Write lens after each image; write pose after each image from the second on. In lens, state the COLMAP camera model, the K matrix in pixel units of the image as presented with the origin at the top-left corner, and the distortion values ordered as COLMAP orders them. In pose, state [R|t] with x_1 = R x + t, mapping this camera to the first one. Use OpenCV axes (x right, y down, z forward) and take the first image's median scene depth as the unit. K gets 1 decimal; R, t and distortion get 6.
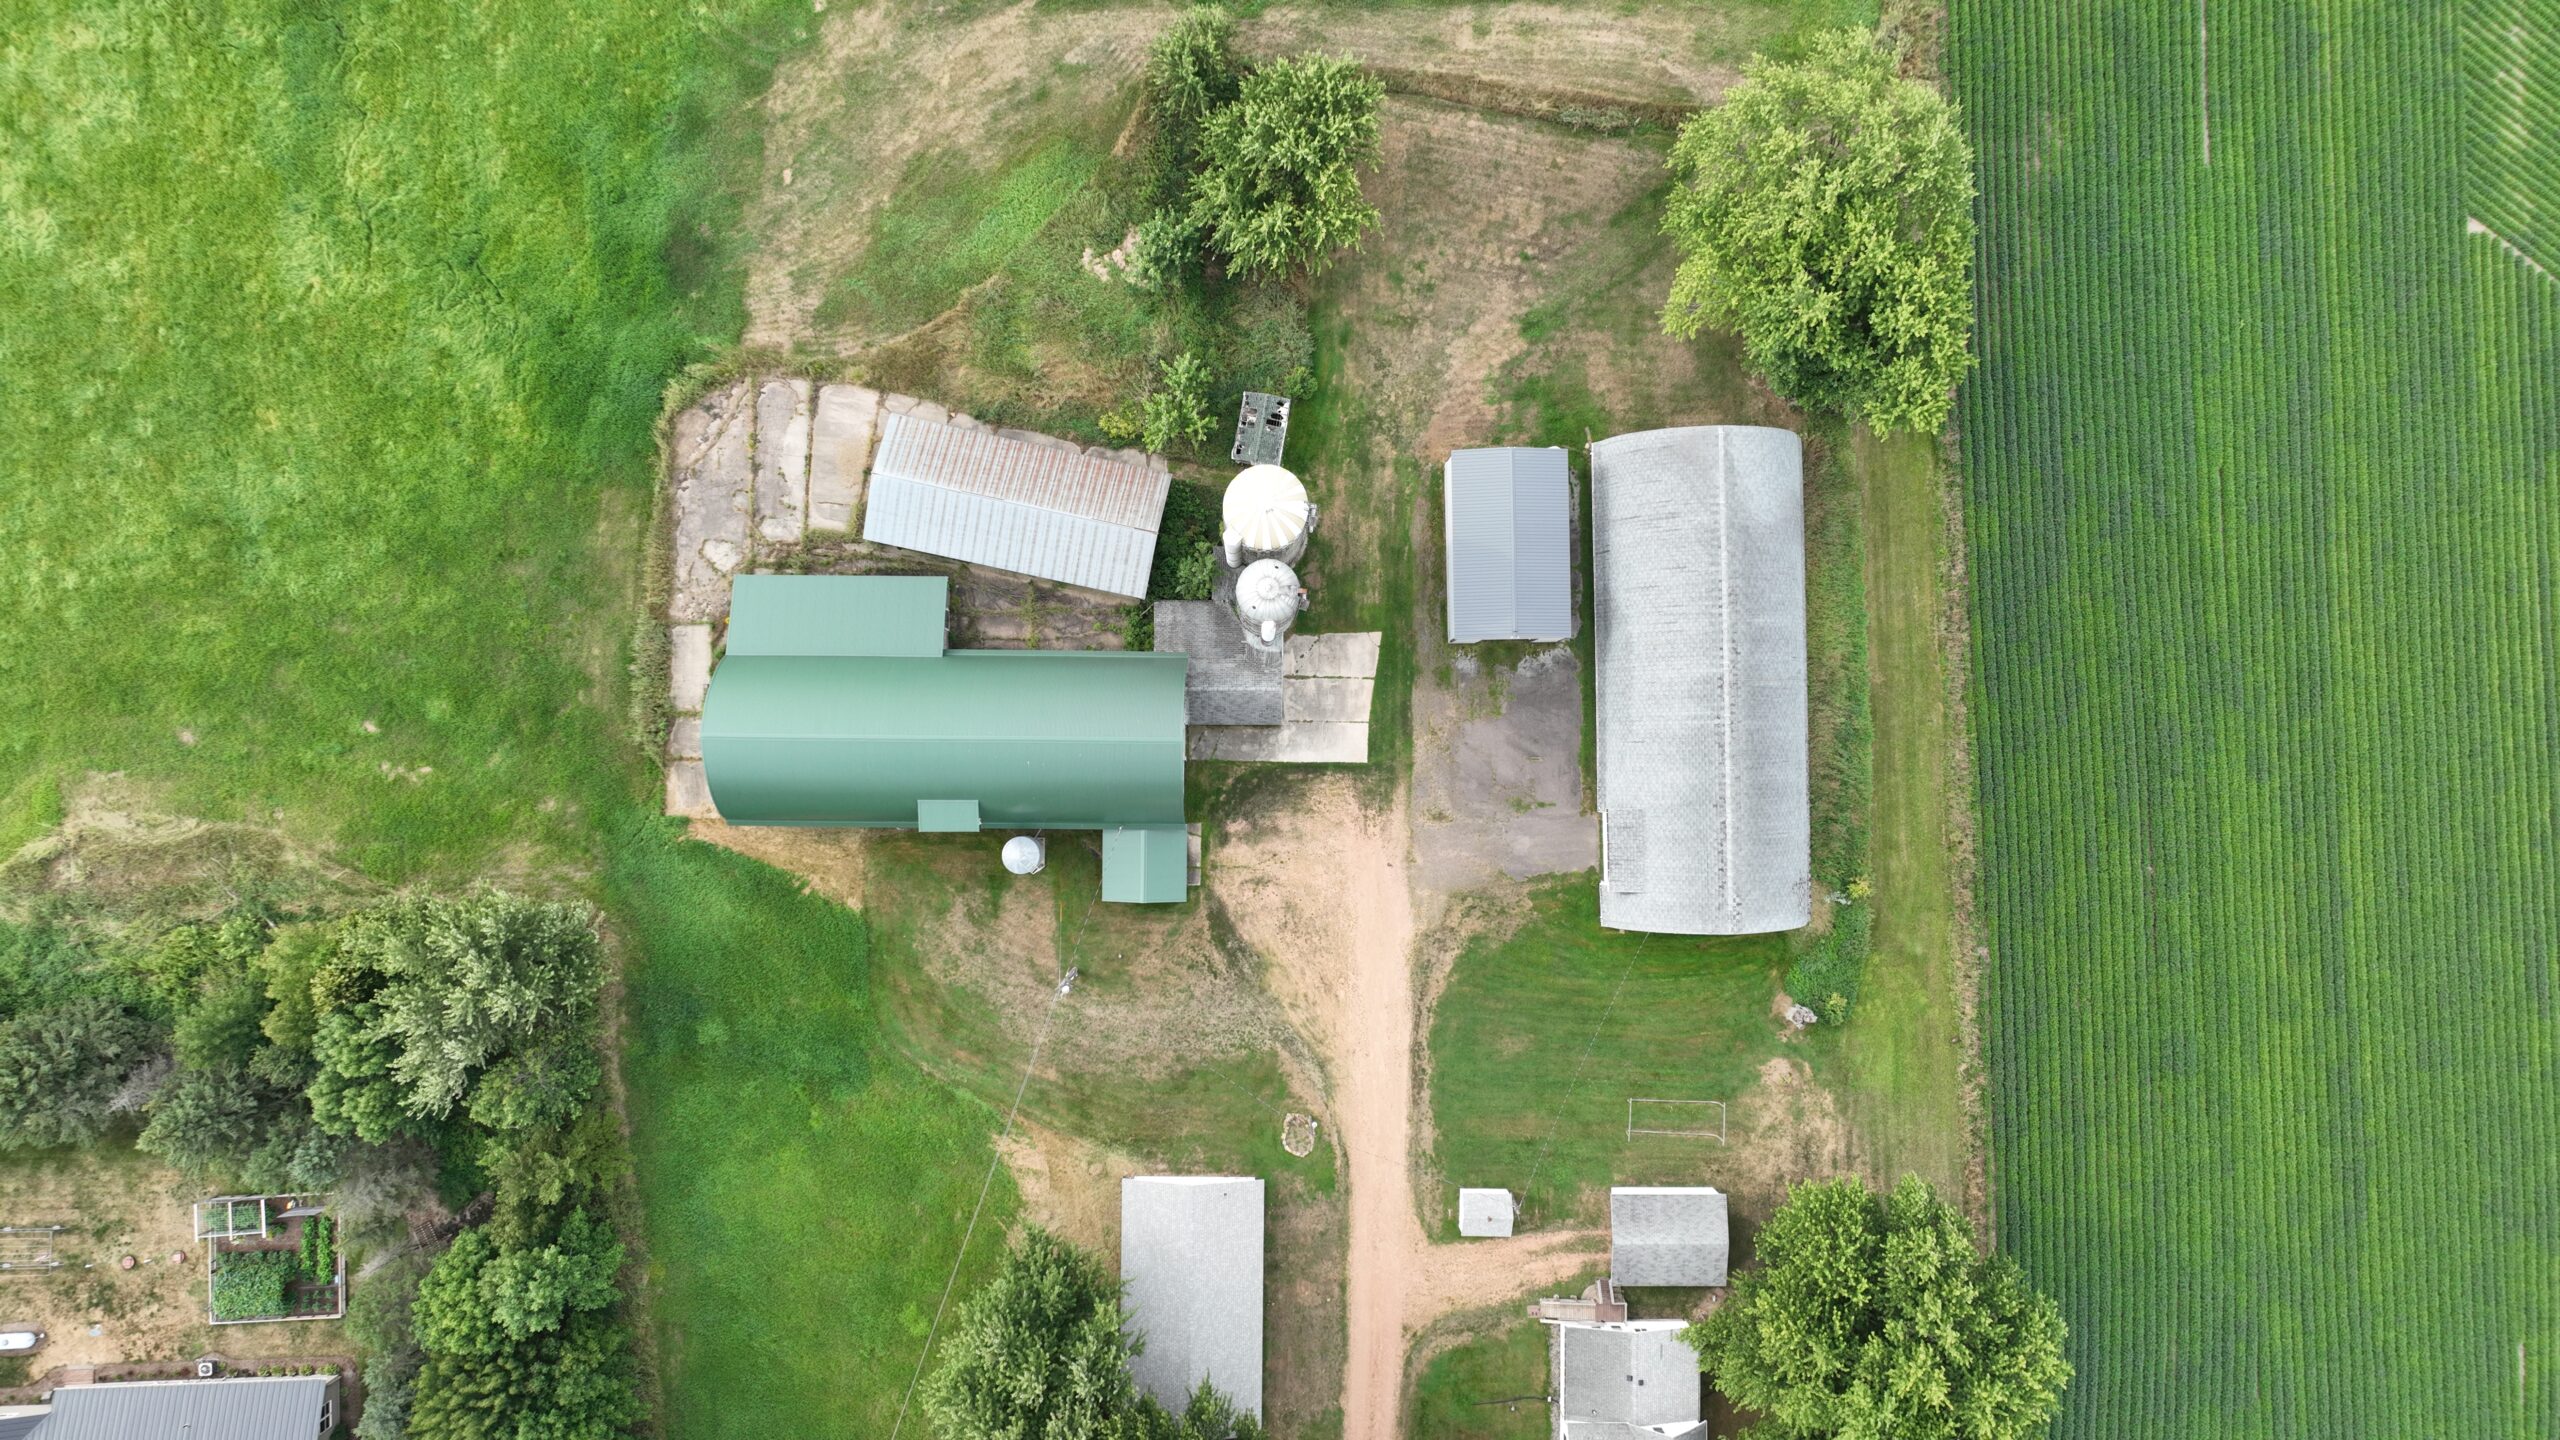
lens RADIAL K [[1791.4, 0, 1285.3], [0, 1791.4, 722.6], [0, 0, 1]] dist [0.003836, 0.000222]
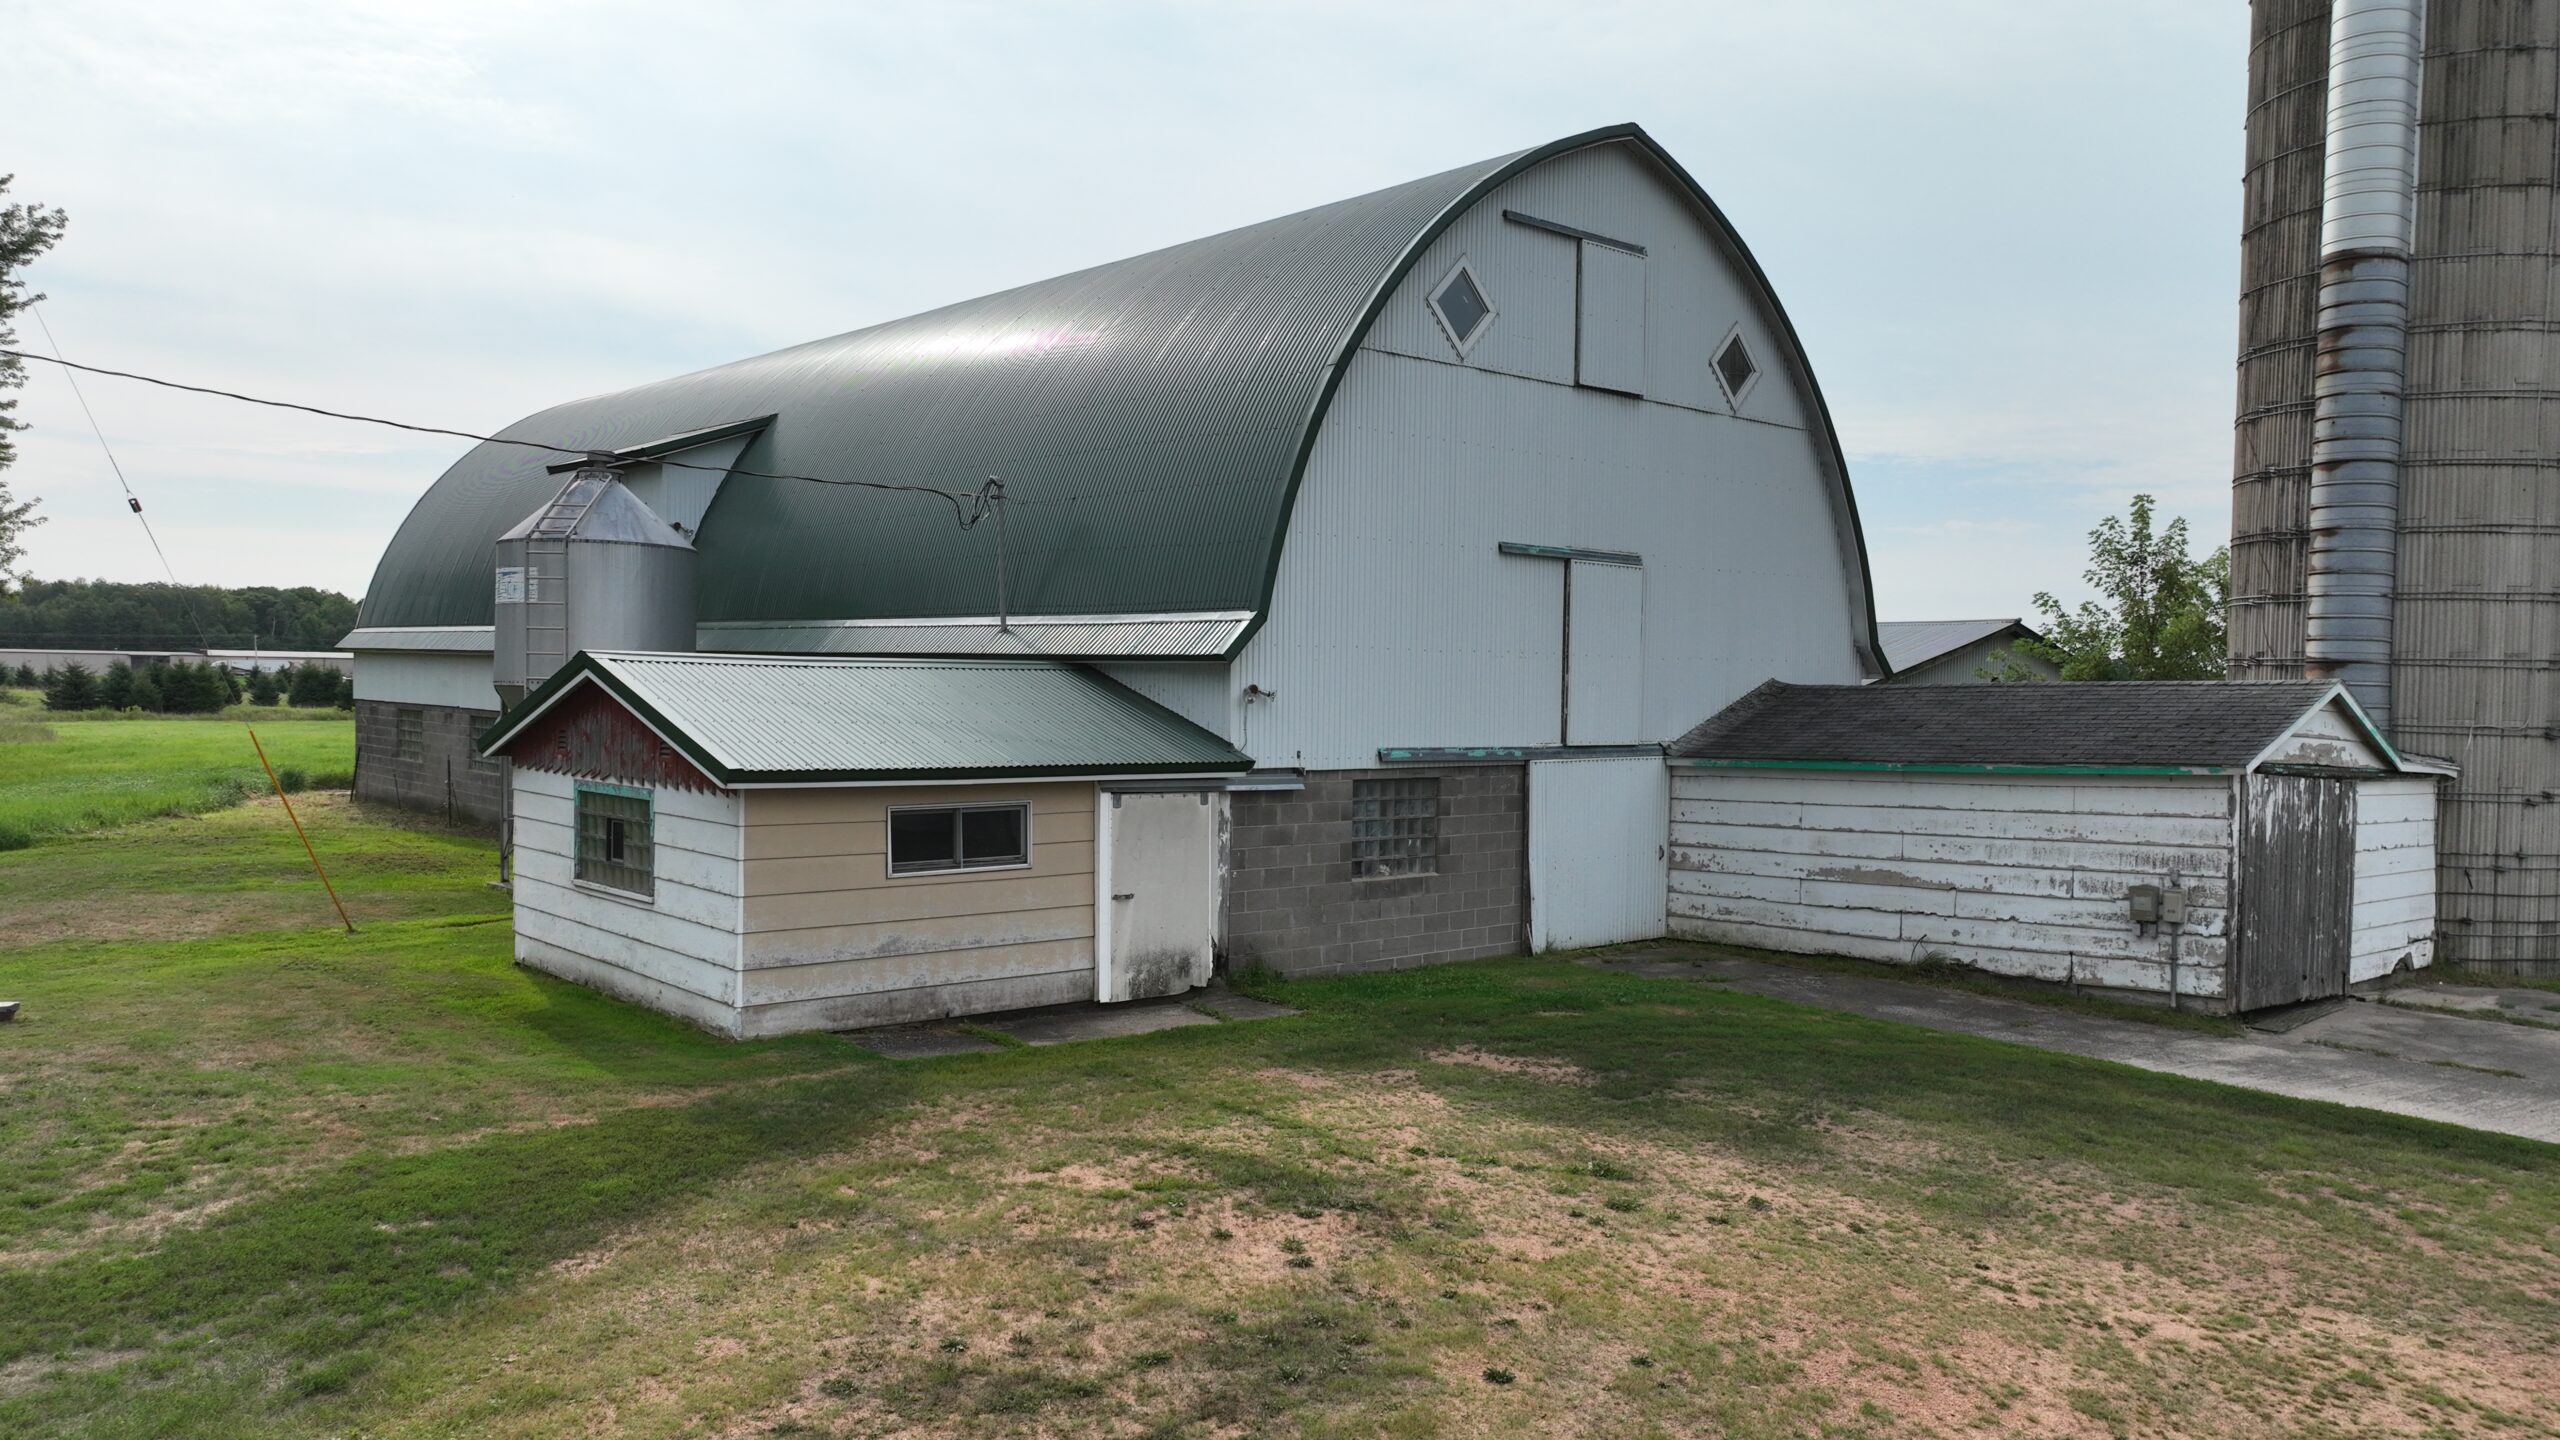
lens RADIAL K [[1804.5, 0, 1284.0], [0, 1804.5, 723.1], [0, 0, 1]] dist [-0.005593, 0.024102]
pose [[0.673436, 0.017784, -0.739031, 0.049944], [-0.739245, 0.015946, -0.673248, 0.147069], [-0.000188, 0.999715, 0.023885, 0.975272]]
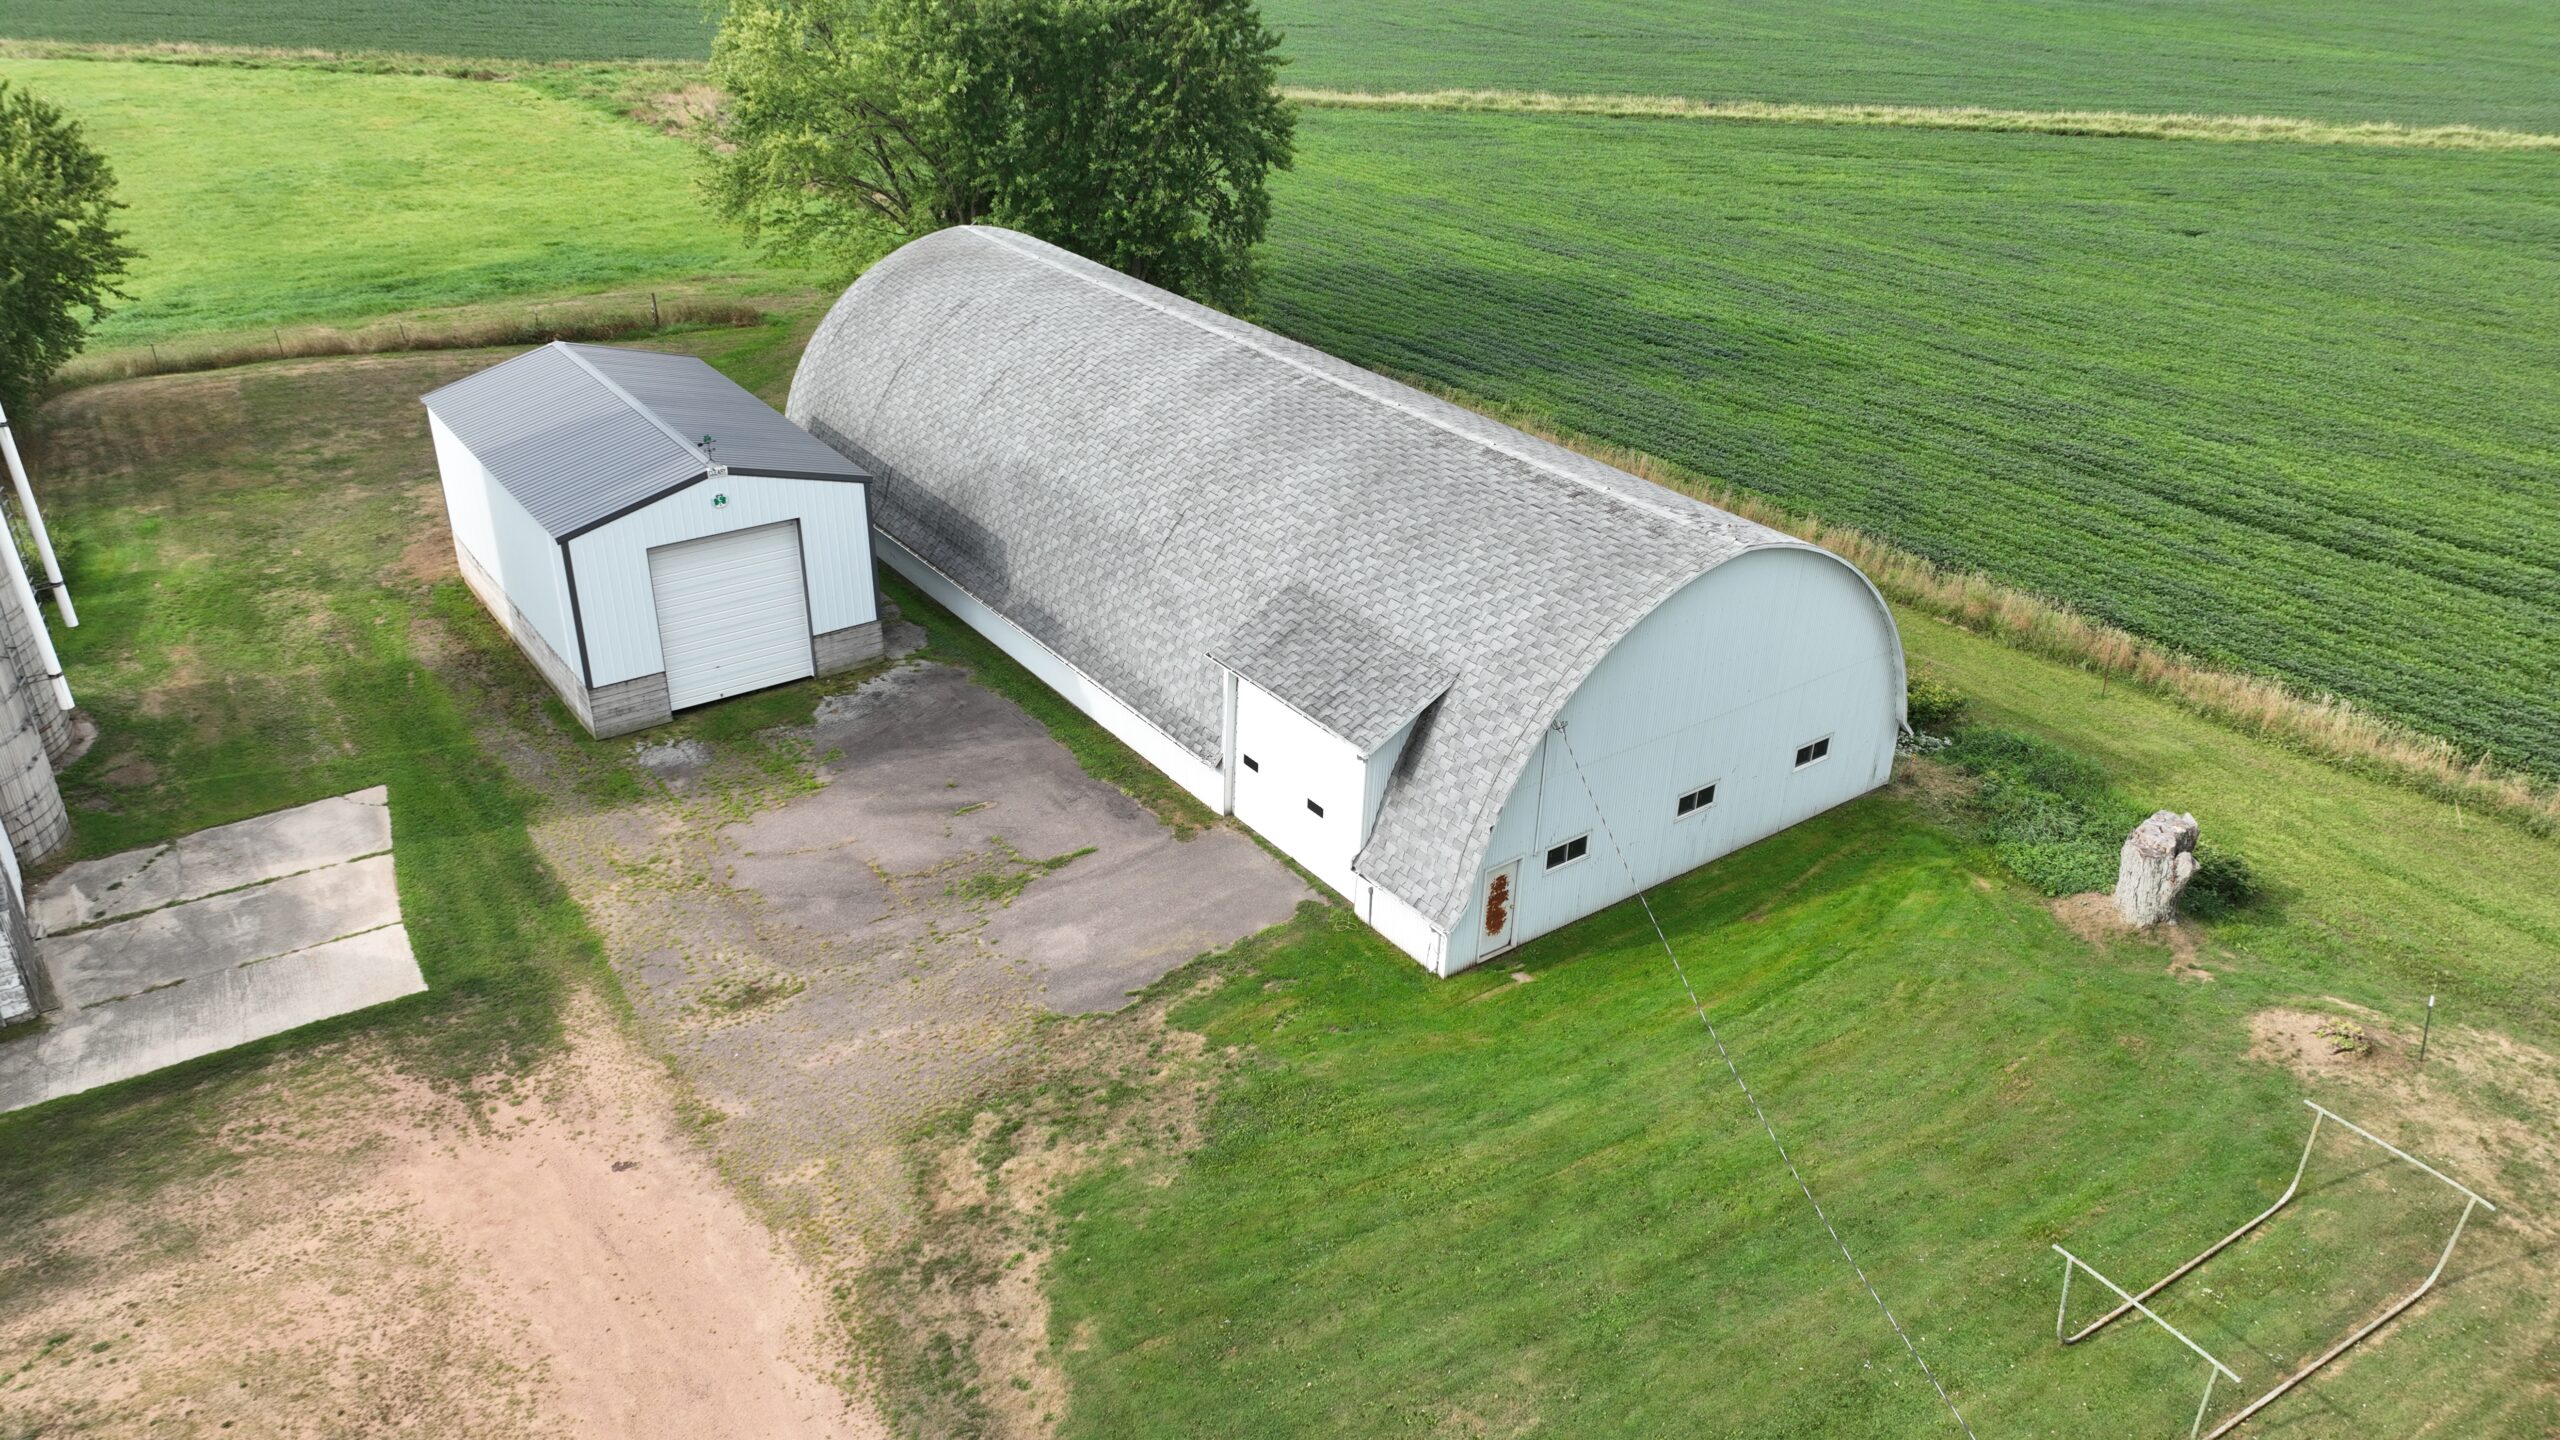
lens RADIAL K [[1806.1, 0, 1284.5], [0, 1806.1, 712.1], [0, 0, 1]] dist [-0.005185, 0.026058]
pose [[0.819380, -0.261126, 0.510324, 0.022867], [0.573038, 0.397367, -0.716747, 0.282533], [-0.015625, 0.879723, 0.475229, 0.829633]]
